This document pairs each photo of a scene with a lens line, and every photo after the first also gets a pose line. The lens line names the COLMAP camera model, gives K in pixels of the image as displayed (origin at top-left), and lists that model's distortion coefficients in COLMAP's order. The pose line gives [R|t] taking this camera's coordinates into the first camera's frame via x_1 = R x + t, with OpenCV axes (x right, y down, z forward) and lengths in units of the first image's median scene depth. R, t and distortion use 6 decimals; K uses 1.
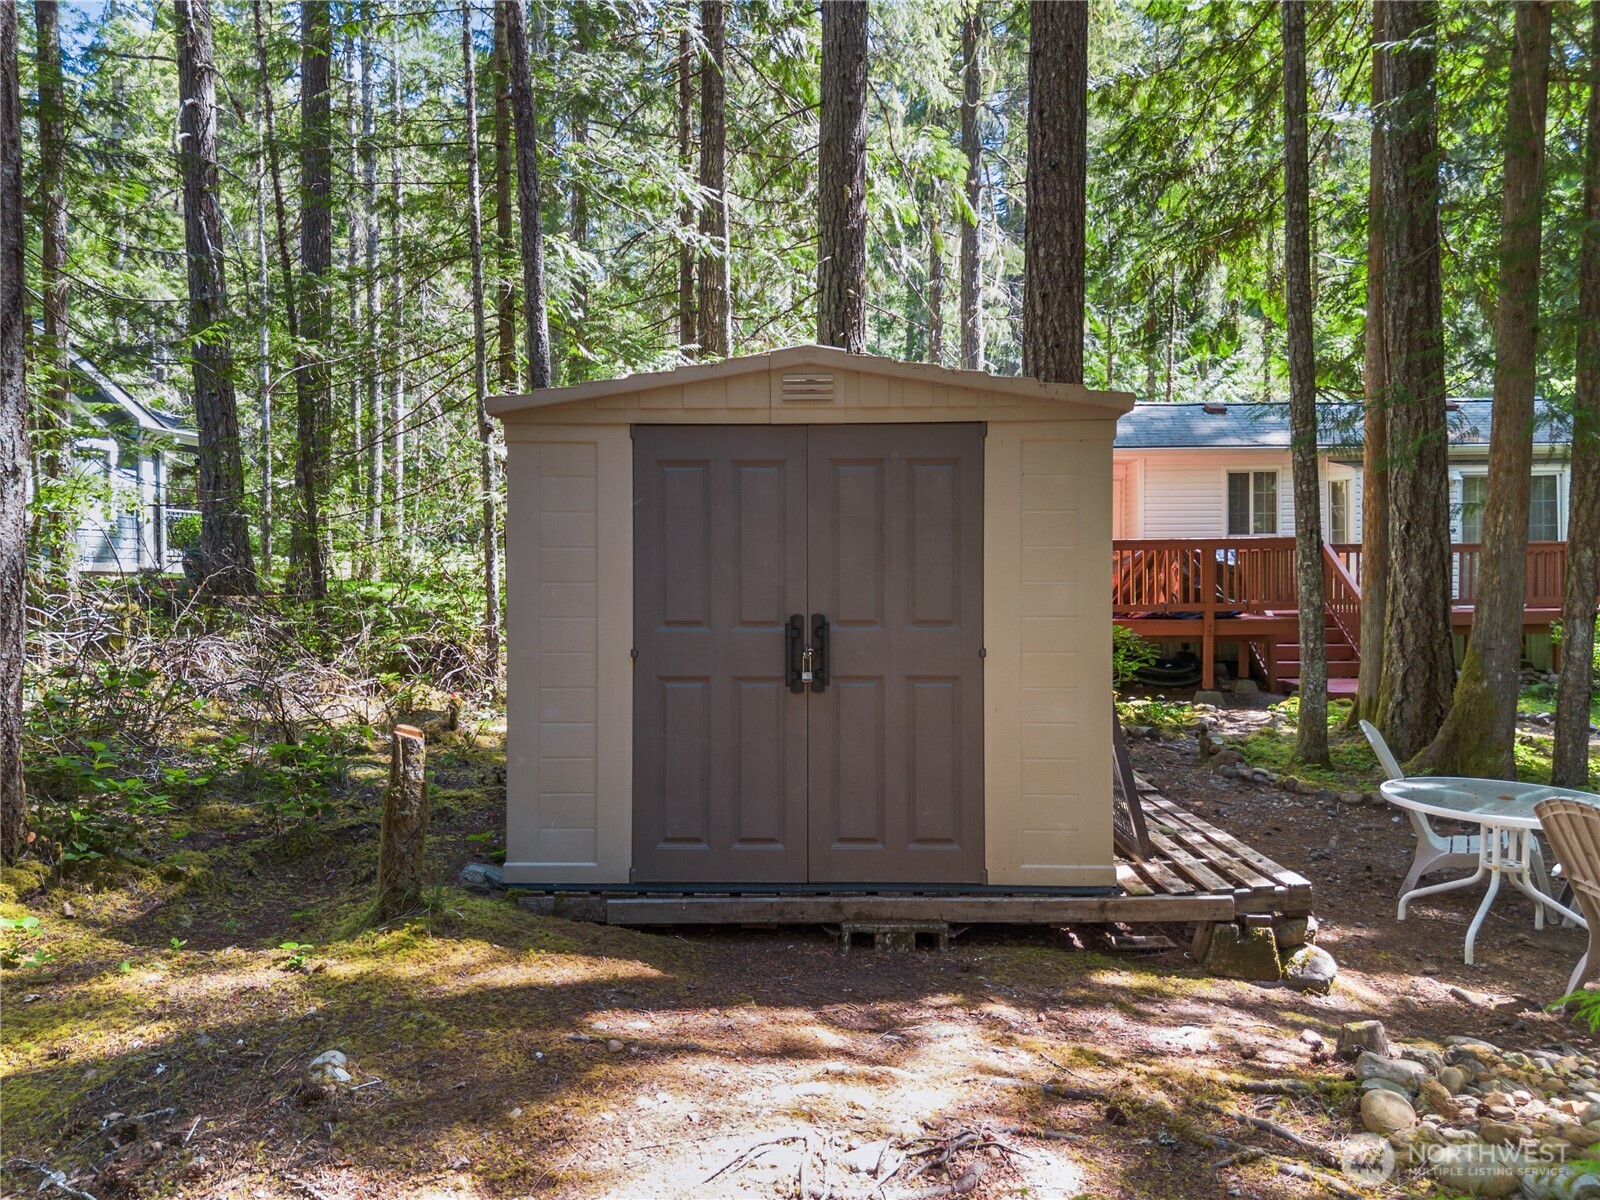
lens RADIAL K [[1134.7, 0, 800.0], [0, 1134.7, 600.0], [0, 0, 1]] dist [0.043501, 0.000088]
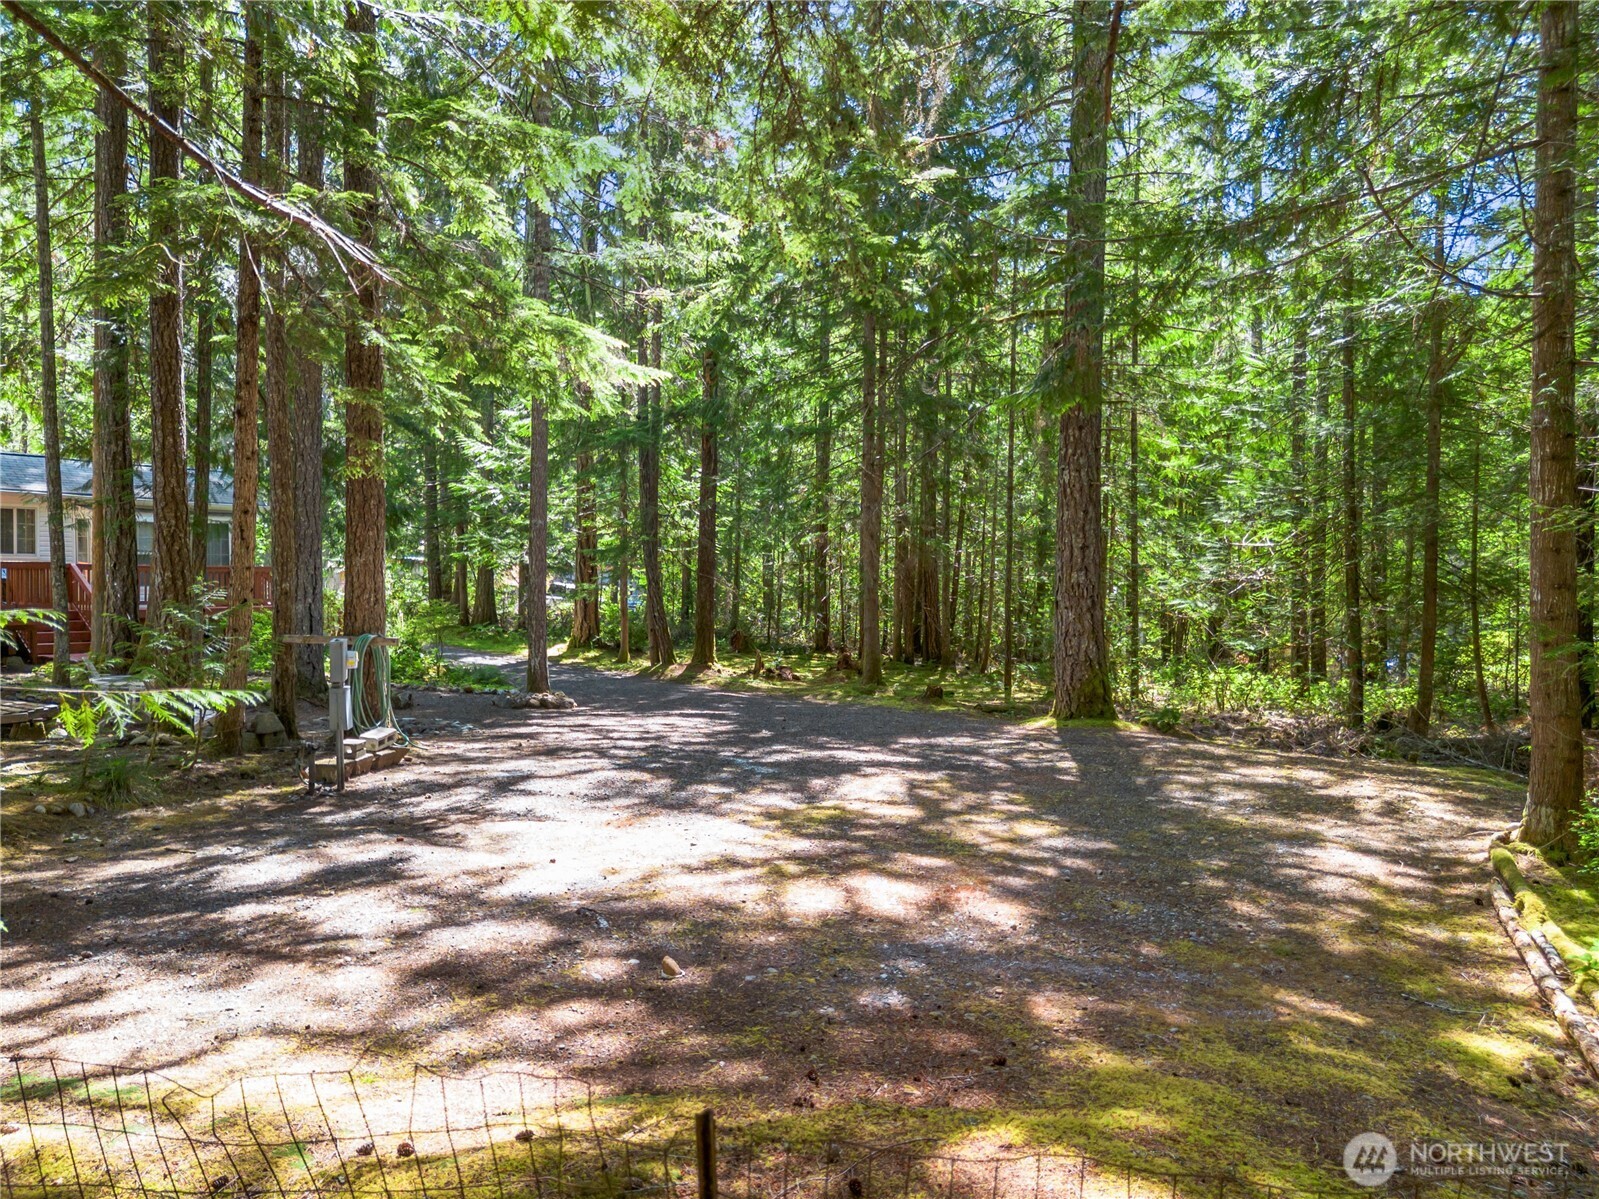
lens RADIAL K [[1134.0, 0, 799.5], [0, 1134.0, 599.5], [0, 0, 1]] dist [0.043501, 0.000088]
pose [[0.552315, -0.008951, 0.833587, -0.303464], [-0.014317, 0.999693, 0.020221, -0.047597], [-0.833513, -0.023103, 0.552017, -0.693174]]
